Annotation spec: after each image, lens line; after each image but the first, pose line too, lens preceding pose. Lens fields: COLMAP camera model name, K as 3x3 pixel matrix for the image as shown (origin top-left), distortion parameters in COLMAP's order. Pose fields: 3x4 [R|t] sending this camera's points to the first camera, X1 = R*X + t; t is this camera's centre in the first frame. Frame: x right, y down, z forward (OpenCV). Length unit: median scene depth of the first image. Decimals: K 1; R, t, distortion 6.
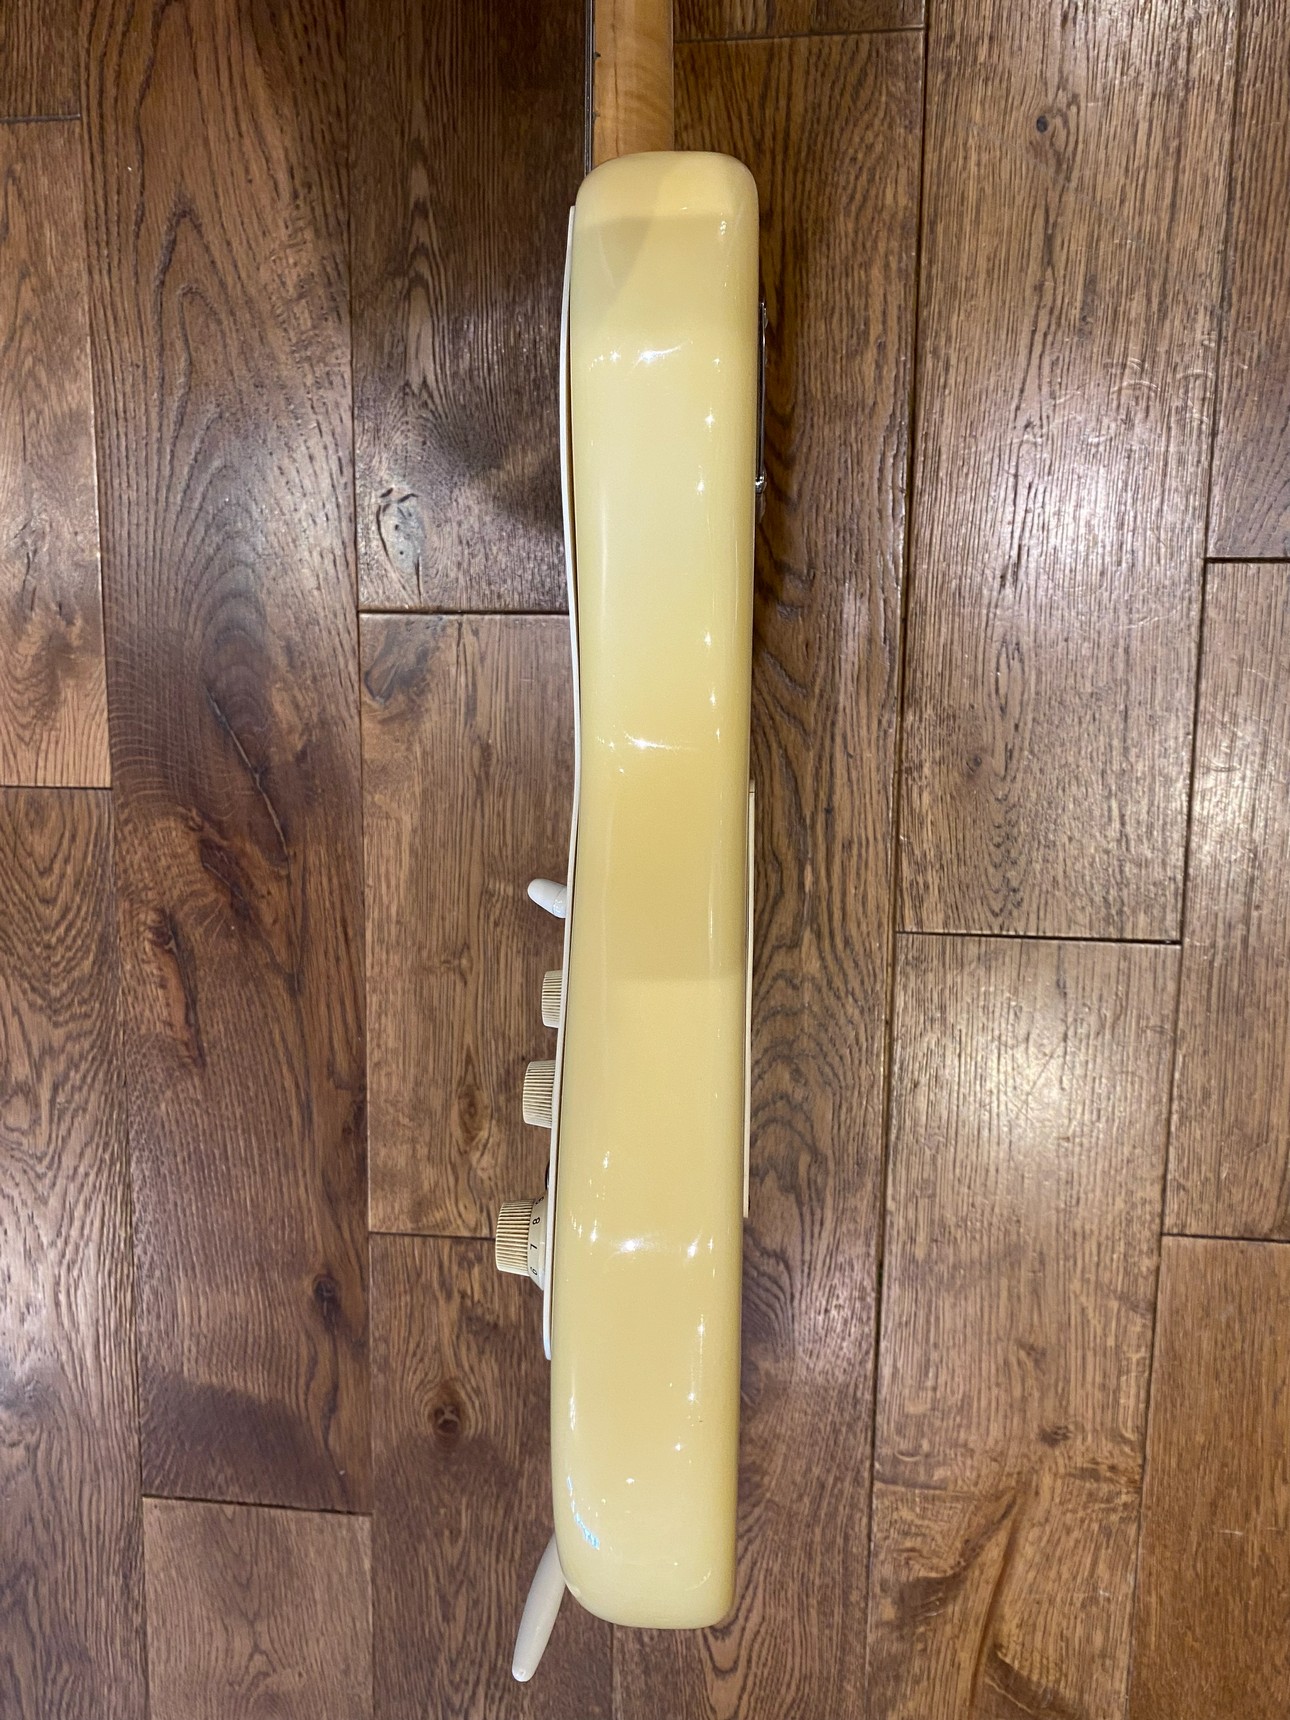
lens RADIAL K [[1311.1, 0, 644.7], [0, 1311.1, 867.1], [0, 0, 1]] dist [0.007482, -0.012536]
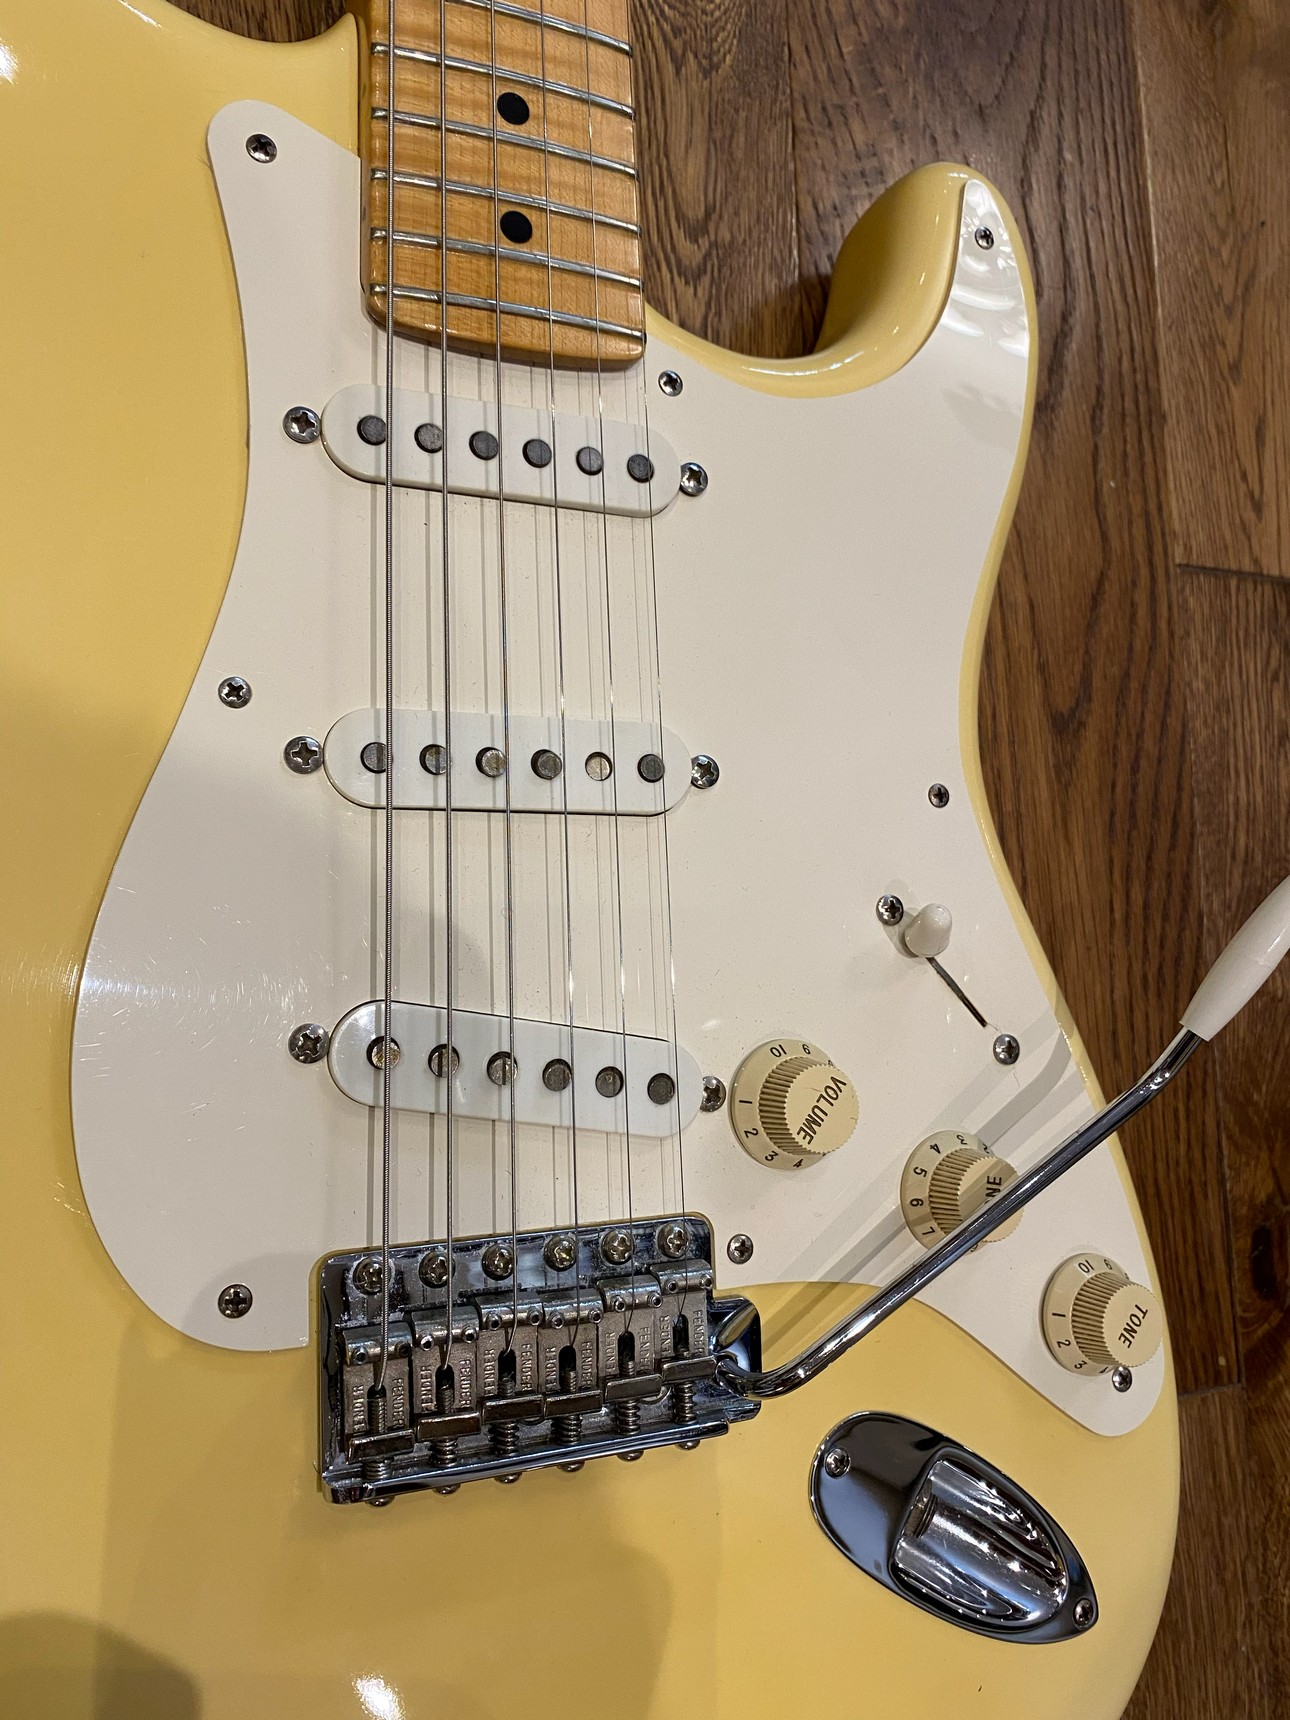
lens RADIAL K [[1311.1, 0, 659.6], [0, 1311.1, 840.2], [0, 0, 1]] dist [0.007482, -0.012536]
pose [[-0.954334, 0.014271, -0.298401, 0.014585], [-0.003291, -0.999300, -0.037269, -0.660963], [-0.298723, -0.034585, 0.953713, 0.431663]]
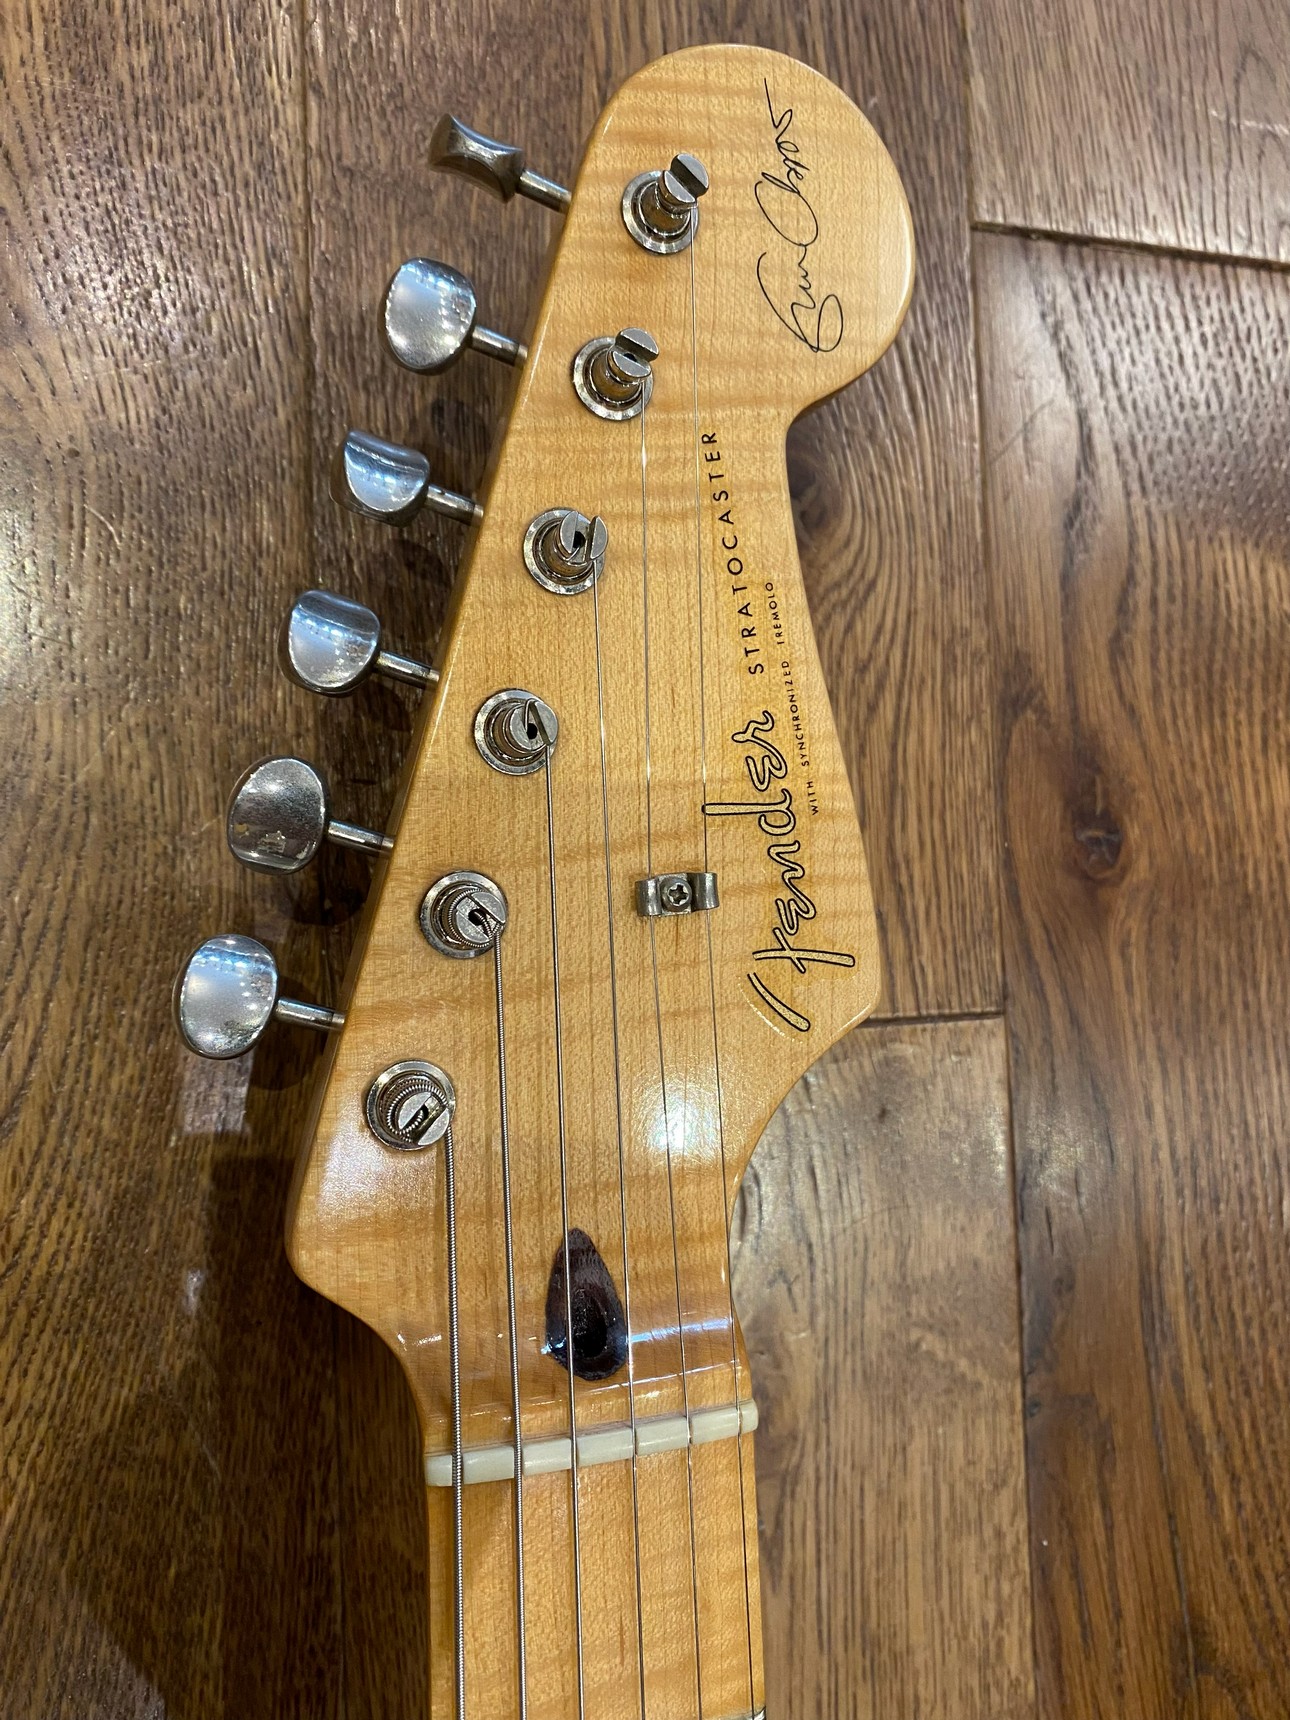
lens RADIAL K [[1311.1, 0, 652.7], [0, 1311.1, 853.9], [0, 0, 1]] dist [0.007482, -0.012536]
pose [[-0.981380, 0.041156, -0.187618, -0.043481], [-0.022447, -0.994656, -0.100771, 0.389506], [-0.190762, -0.094683, 0.977059, 0.693705]]
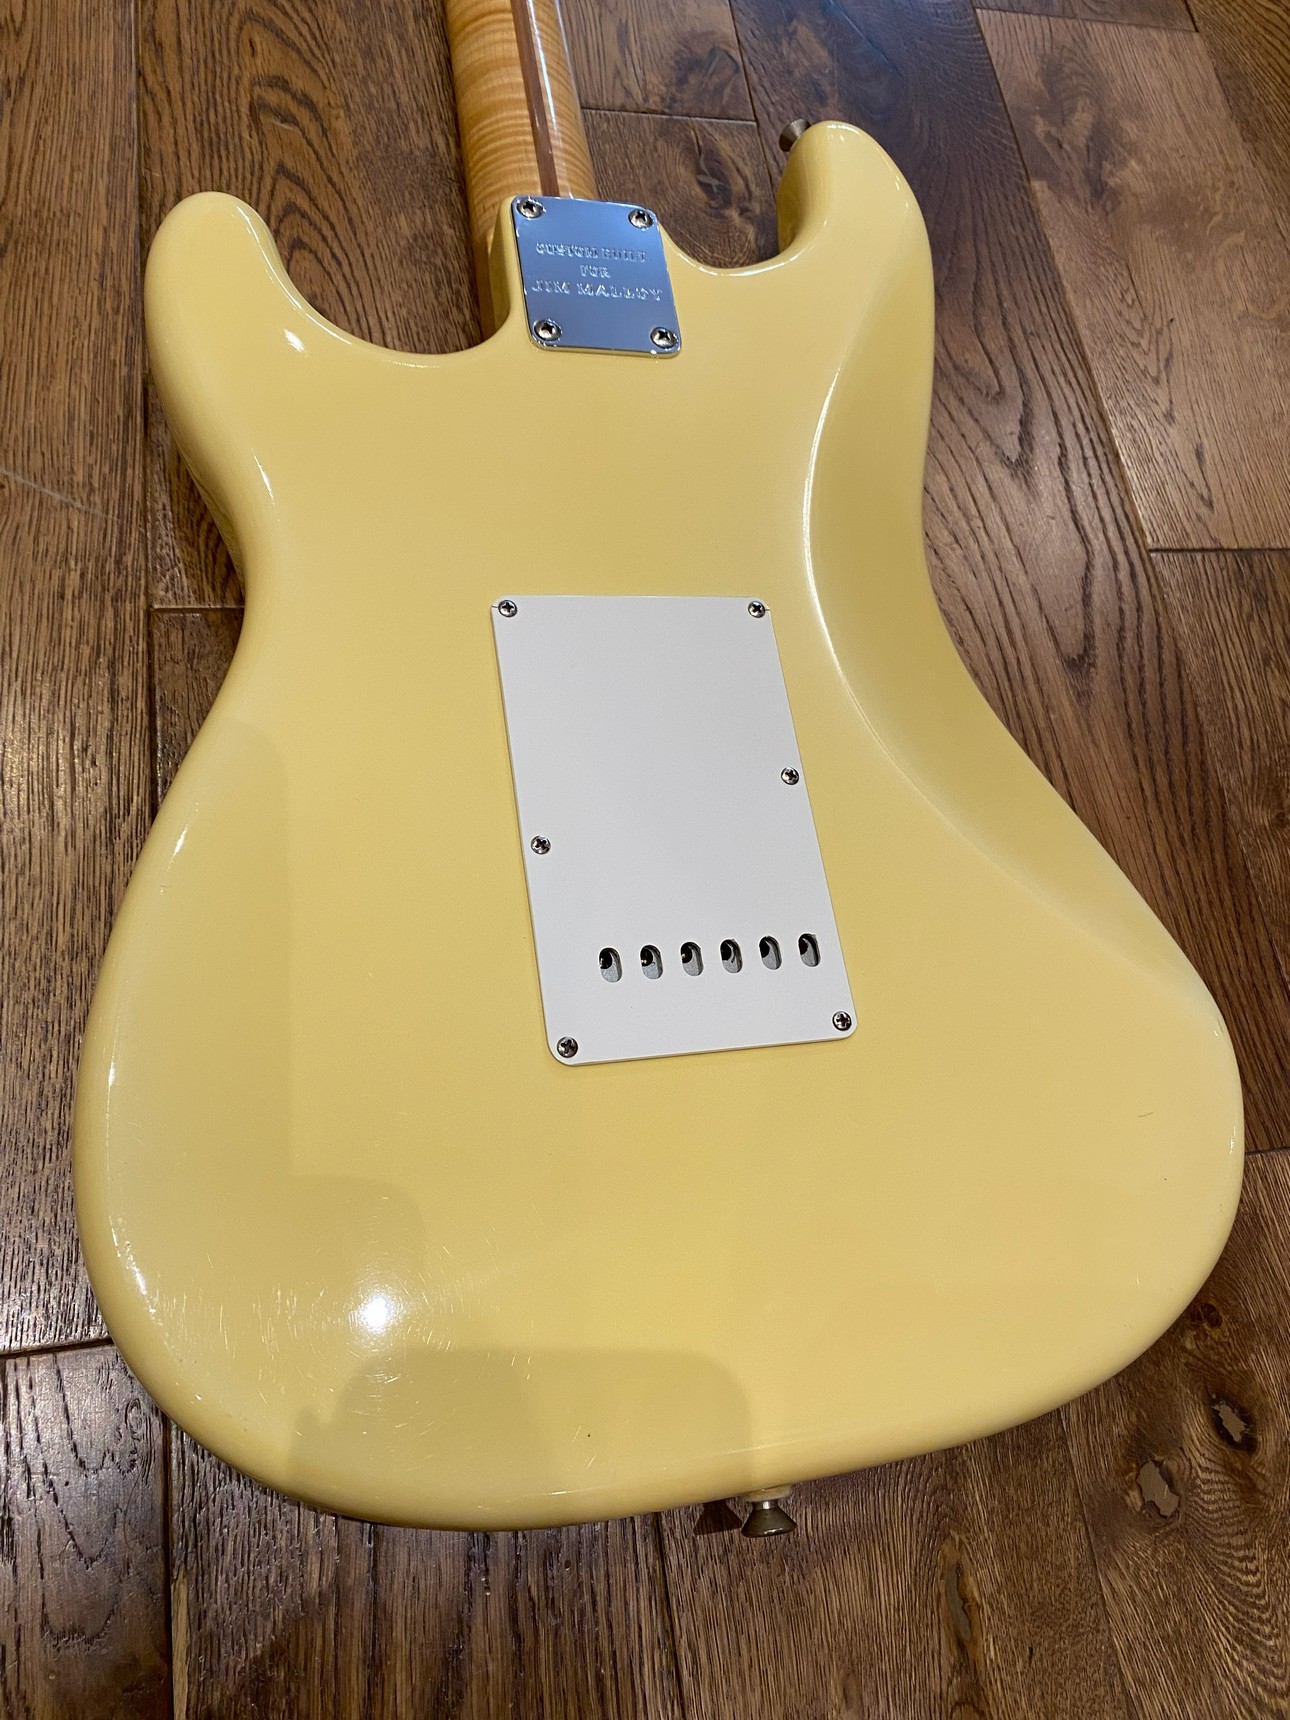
lens RADIAL K [[1311.1, 0, 649.3], [0, 1311.1, 842.8], [0, 0, 1]] dist [0.007482, -0.012536]
pose [[-0.983350, 0.112585, -0.142643, 0.045146], [-0.139966, -0.969871, 0.199397, -0.861290], [-0.115896, 0.216042, 0.969481, 0.220064]]
